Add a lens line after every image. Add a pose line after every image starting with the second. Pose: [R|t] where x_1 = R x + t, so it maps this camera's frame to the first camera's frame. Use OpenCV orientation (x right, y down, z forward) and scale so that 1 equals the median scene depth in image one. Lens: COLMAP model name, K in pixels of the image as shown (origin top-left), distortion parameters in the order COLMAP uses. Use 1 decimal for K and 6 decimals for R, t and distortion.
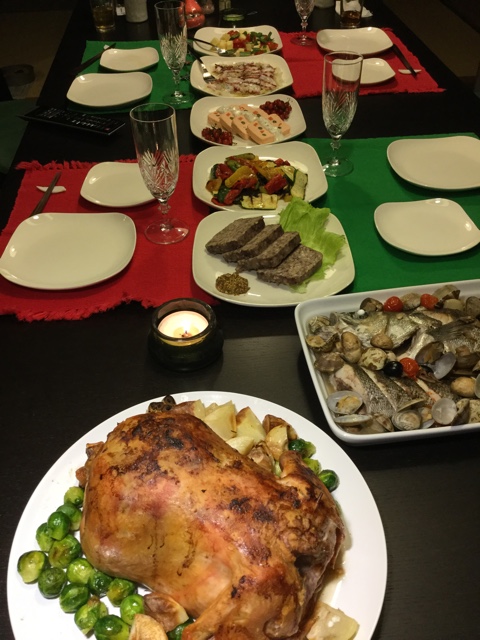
lens RADIAL K [[561.3, 0, 234.5], [0, 561.3, 318.9], [0, 0, 1]] dist [0.060443, -0.139281]
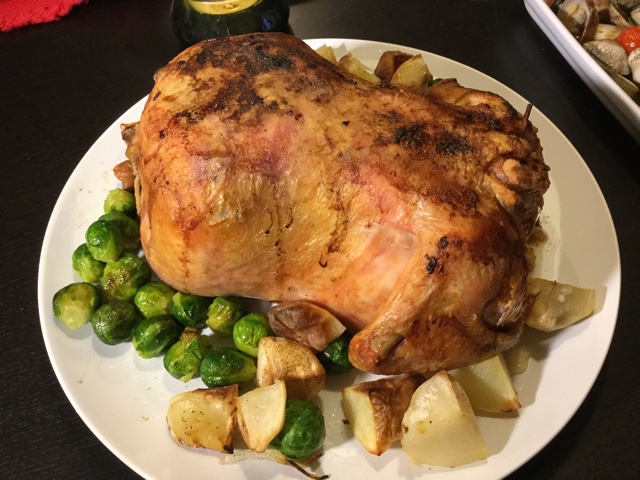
lens RADIAL K [[561.3, 0, 319.5], [0, 561.3, 234.9], [0, 0, 1]] dist [0.060443, -0.139281]
pose [[0.982169, -0.160849, 0.097326, -0.155467], [0.132745, 0.959921, 0.246840, 0.266453], [-0.133130, -0.229519, 0.964156, 0.412373]]
